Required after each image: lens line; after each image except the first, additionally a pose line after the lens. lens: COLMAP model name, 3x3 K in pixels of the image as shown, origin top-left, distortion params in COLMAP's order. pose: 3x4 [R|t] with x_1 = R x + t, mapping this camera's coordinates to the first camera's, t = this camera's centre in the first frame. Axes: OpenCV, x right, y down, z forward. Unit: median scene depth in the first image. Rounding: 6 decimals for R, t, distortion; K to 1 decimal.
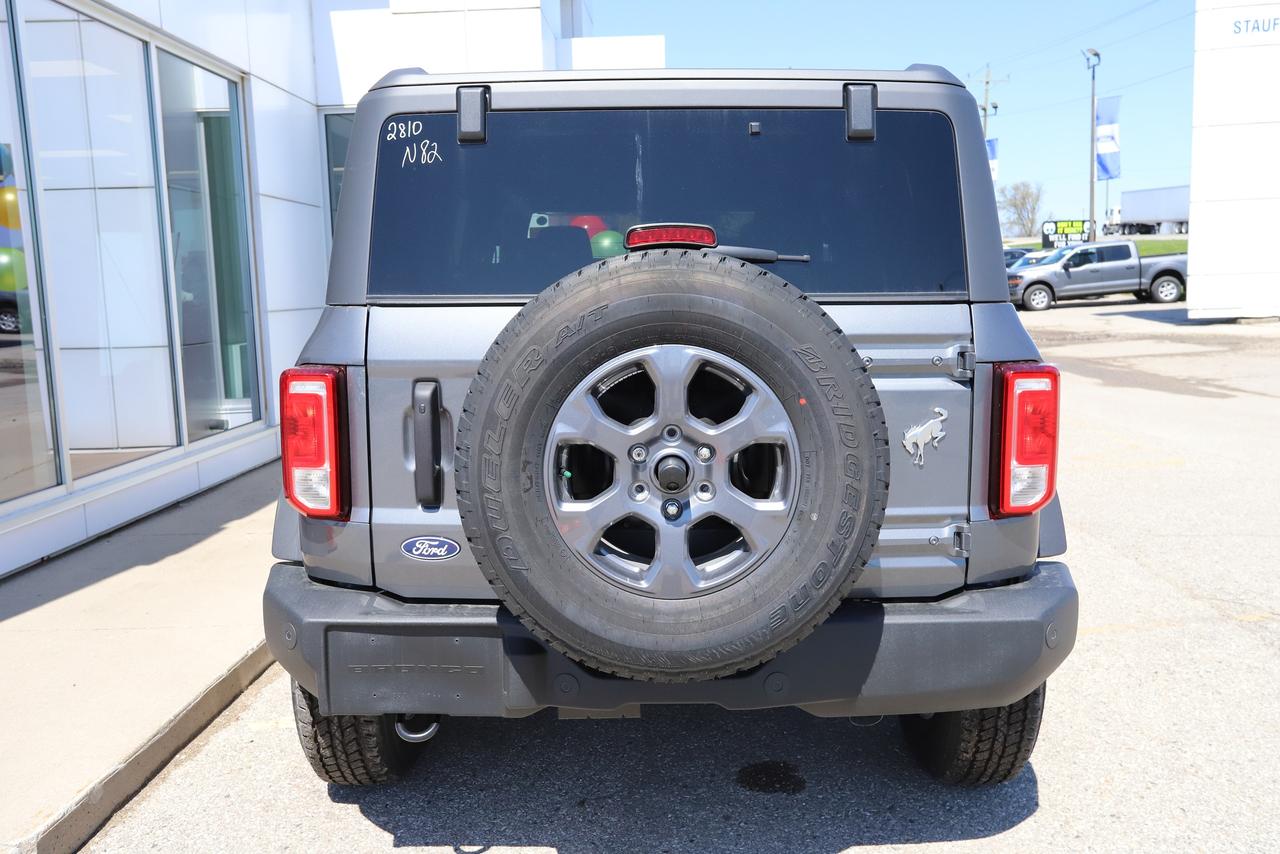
lens RADIAL K [[1067.5, 0, 640.0], [0, 1067.5, 427.0], [0, 0, 1]] dist [0.004470, 0.009495]
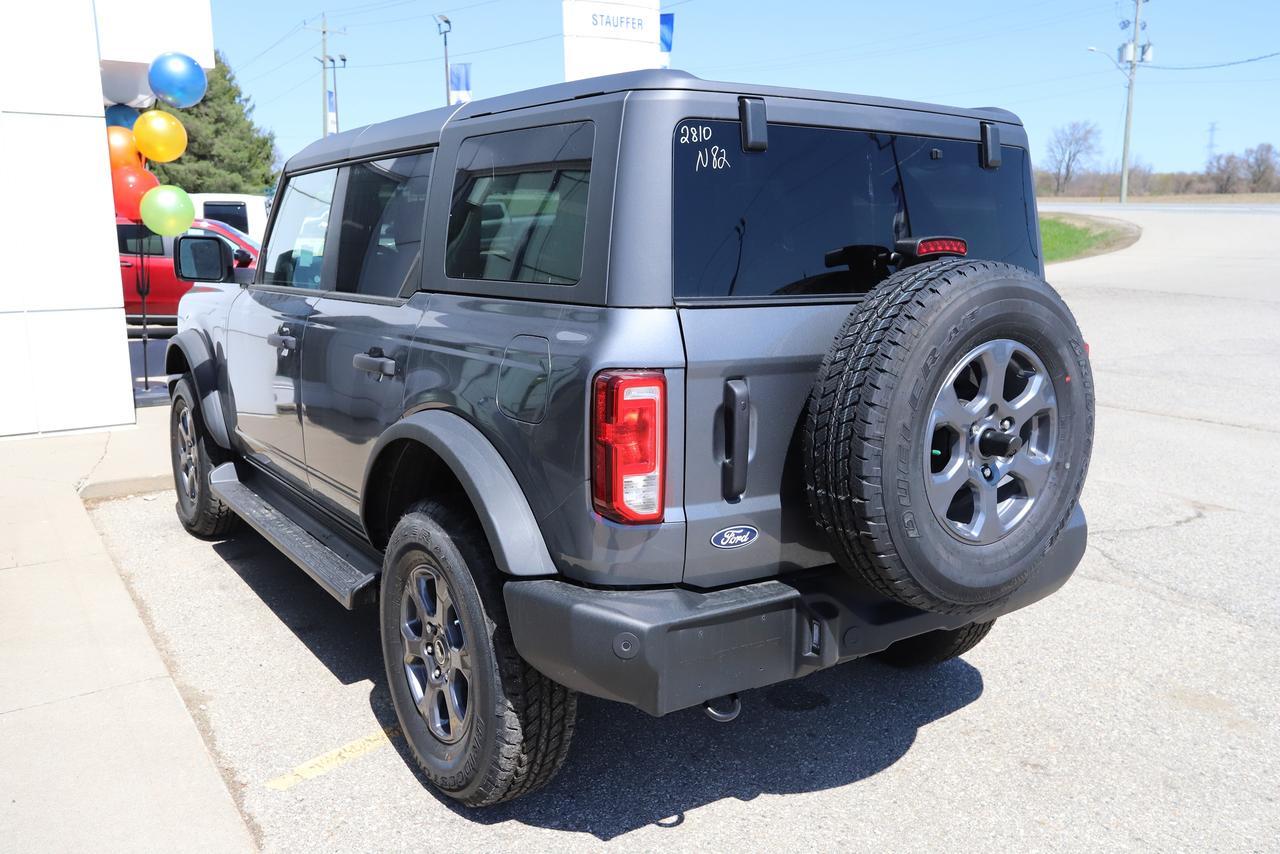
lens RADIAL K [[1067.5, 0, 640.0], [0, 1067.5, 427.0], [0, 0, 1]] dist [0.004470, 0.009495]
pose [[0.815257, -0.087102, 0.572512, -0.871364], [0.060388, 0.996021, 0.065543, -0.070001], [-0.575943, -0.018862, 0.817272, 0.193111]]
